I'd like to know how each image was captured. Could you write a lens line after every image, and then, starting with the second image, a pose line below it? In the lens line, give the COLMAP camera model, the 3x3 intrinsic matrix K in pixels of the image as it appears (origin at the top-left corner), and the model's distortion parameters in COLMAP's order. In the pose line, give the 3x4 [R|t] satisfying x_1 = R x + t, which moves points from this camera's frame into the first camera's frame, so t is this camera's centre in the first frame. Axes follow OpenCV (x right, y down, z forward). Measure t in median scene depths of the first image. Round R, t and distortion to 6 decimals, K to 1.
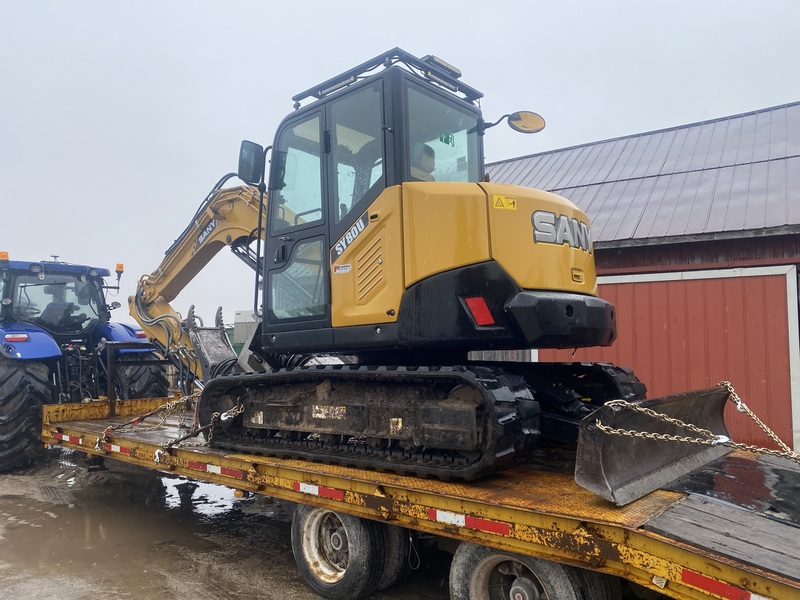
lens RADIAL K [[605.2, 0, 393.7], [0, 605.2, 297.6], [0, 0, 1]] dist [0.055366, -0.064908]
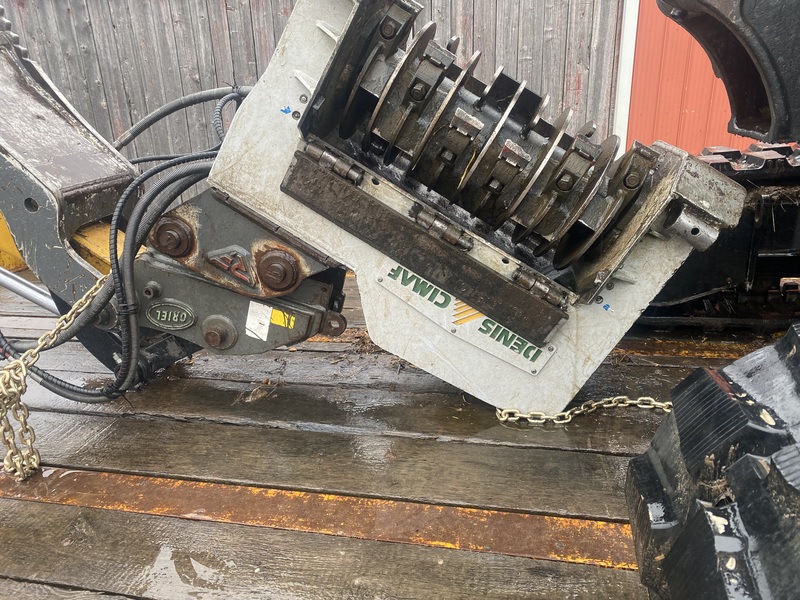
lens RADIAL K [[605.2, 0, 393.7], [0, 605.2, 297.6], [0, 0, 1]] dist [0.055366, -0.064908]
pose [[0.859340, -0.185968, 0.476394, -0.507048], [-0.016068, 0.921261, 0.388614, 0.078505], [-0.511152, -0.341606, 0.788688, 1.173771]]
